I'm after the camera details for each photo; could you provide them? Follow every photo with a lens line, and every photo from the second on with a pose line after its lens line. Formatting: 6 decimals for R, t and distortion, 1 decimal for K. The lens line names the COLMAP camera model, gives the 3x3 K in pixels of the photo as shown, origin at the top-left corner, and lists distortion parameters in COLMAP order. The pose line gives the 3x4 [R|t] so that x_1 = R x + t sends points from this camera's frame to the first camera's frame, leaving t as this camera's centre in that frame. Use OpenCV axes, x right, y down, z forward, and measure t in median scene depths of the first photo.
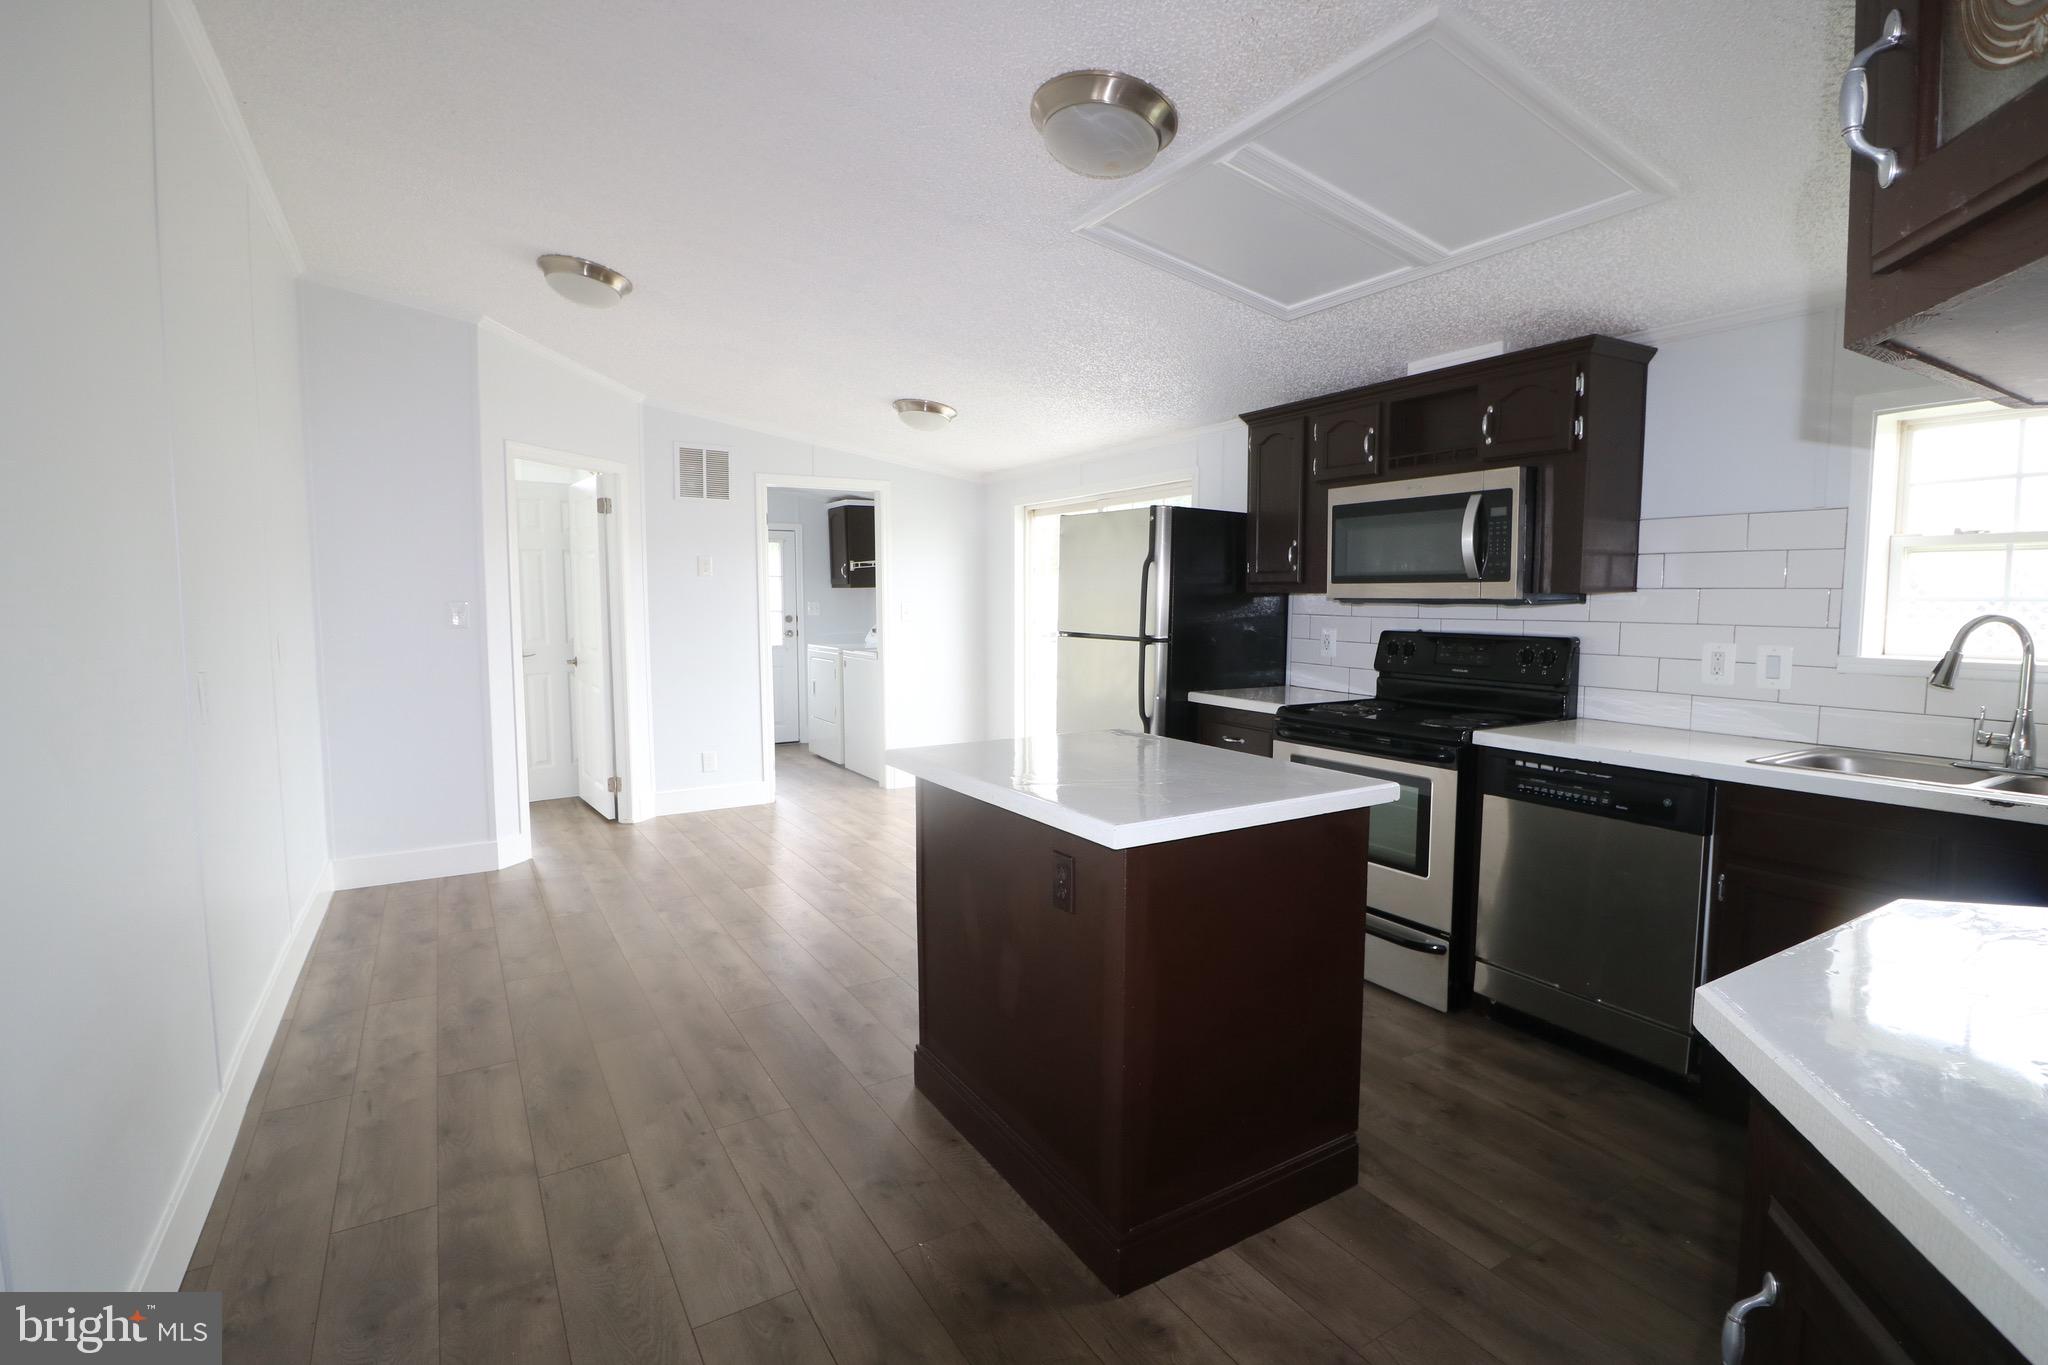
lens RADIAL K [[948.8, 0, 1027.8], [0, 948.8, 674.3], [0, 0, 1]] dist [-0.005596, -0.009723]
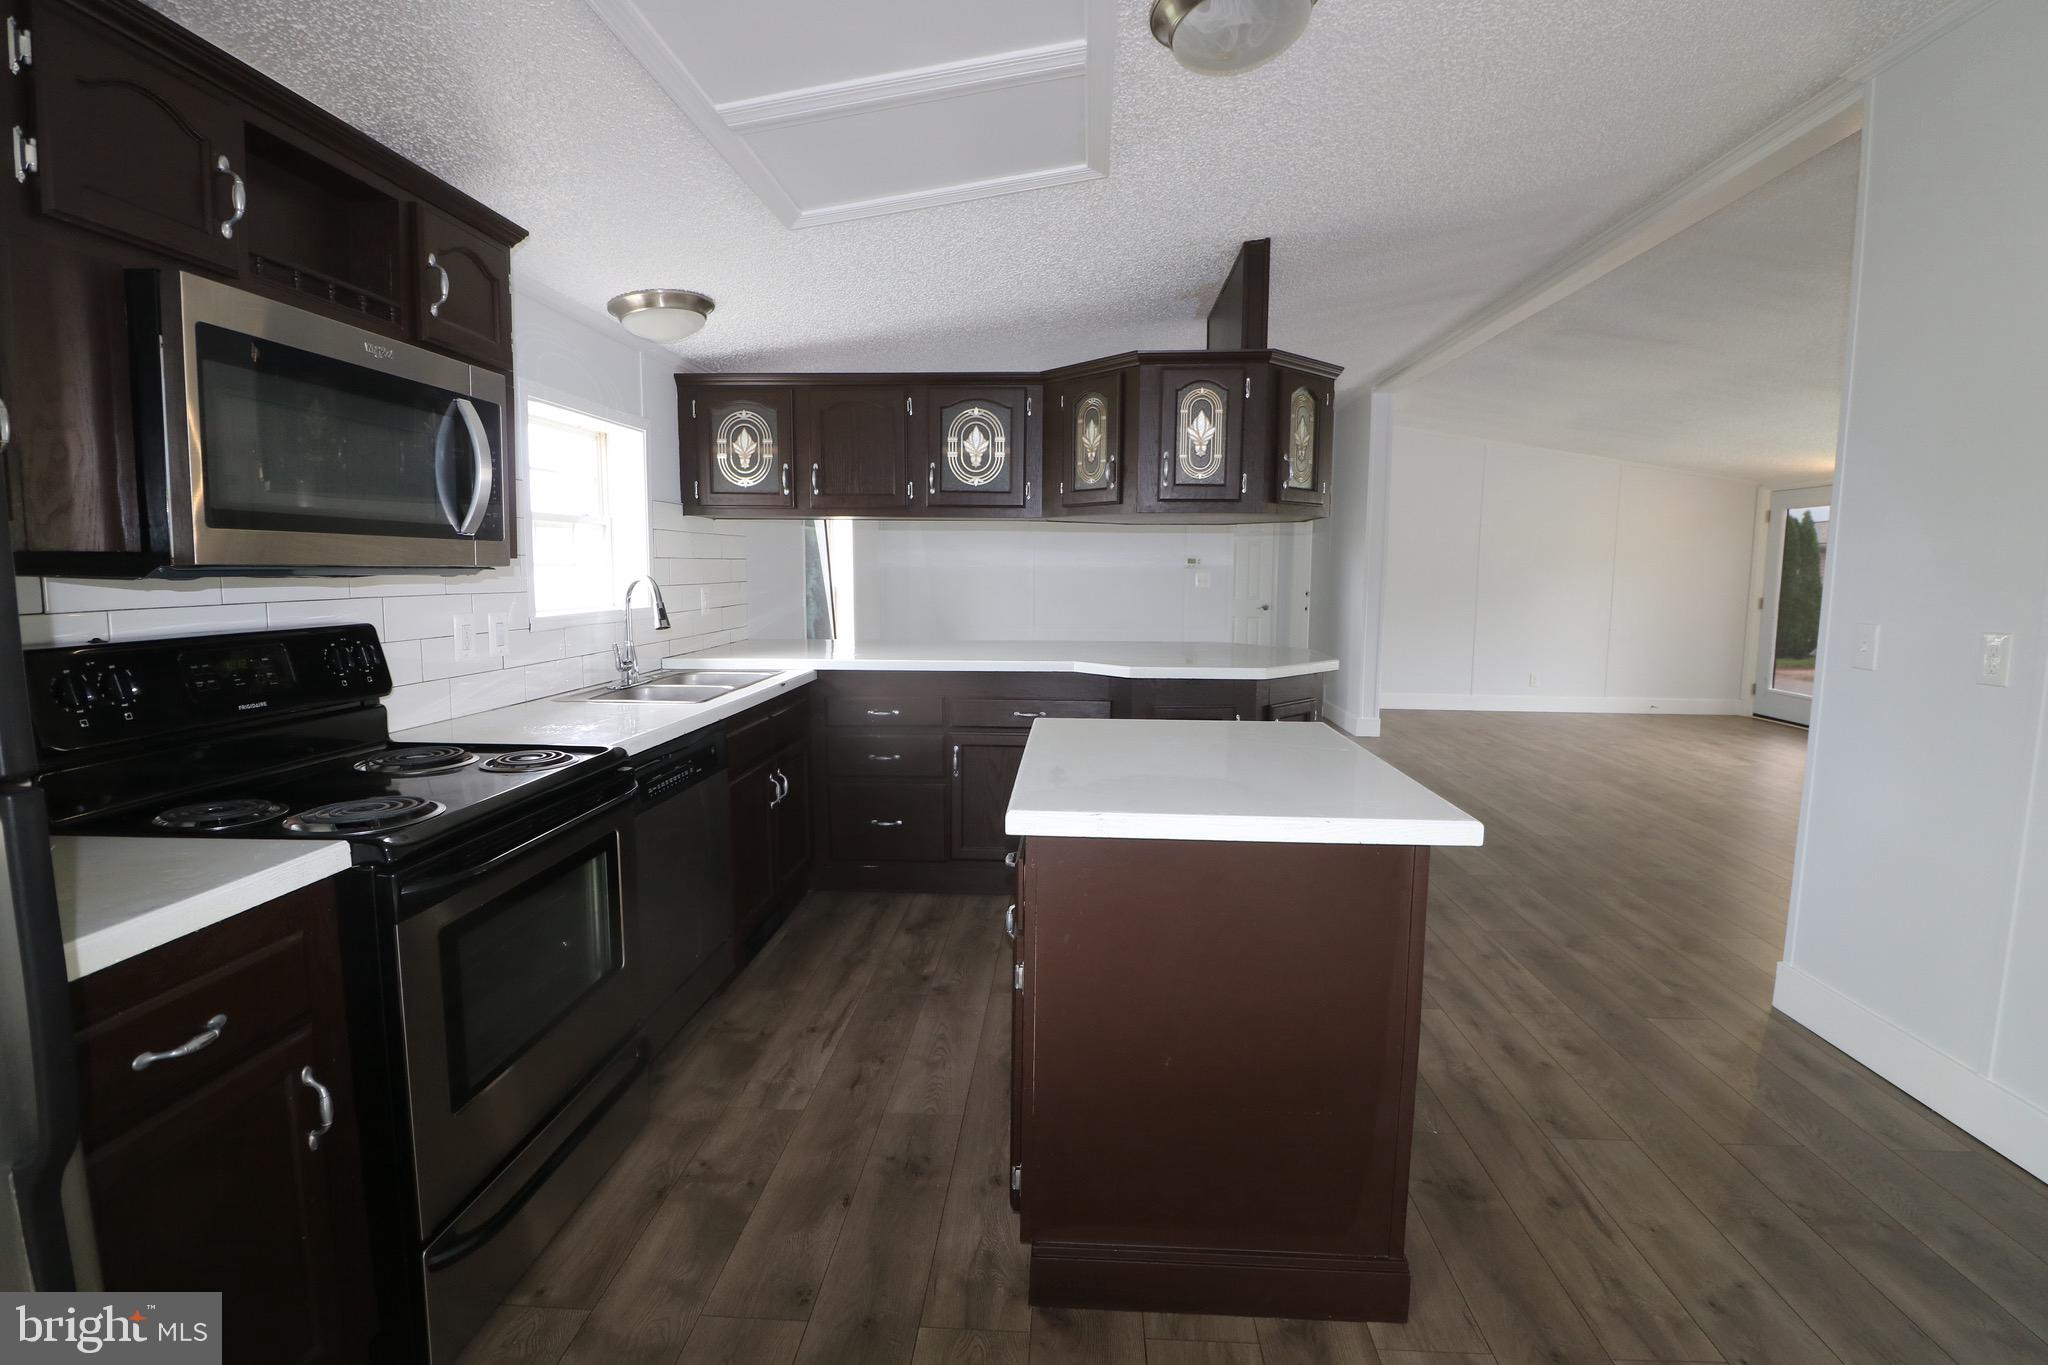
lens RADIAL K [[948.8, 0, 1027.0], [0, 948.8, 675.7], [0, 0, 1]] dist [-0.005596, -0.009723]
pose [[-0.819516, -0.071106, 0.568627, -0.208134], [0.038728, 0.983131, 0.178754, -0.111561], [-0.571746, 0.168514, -0.802938, 1.371146]]
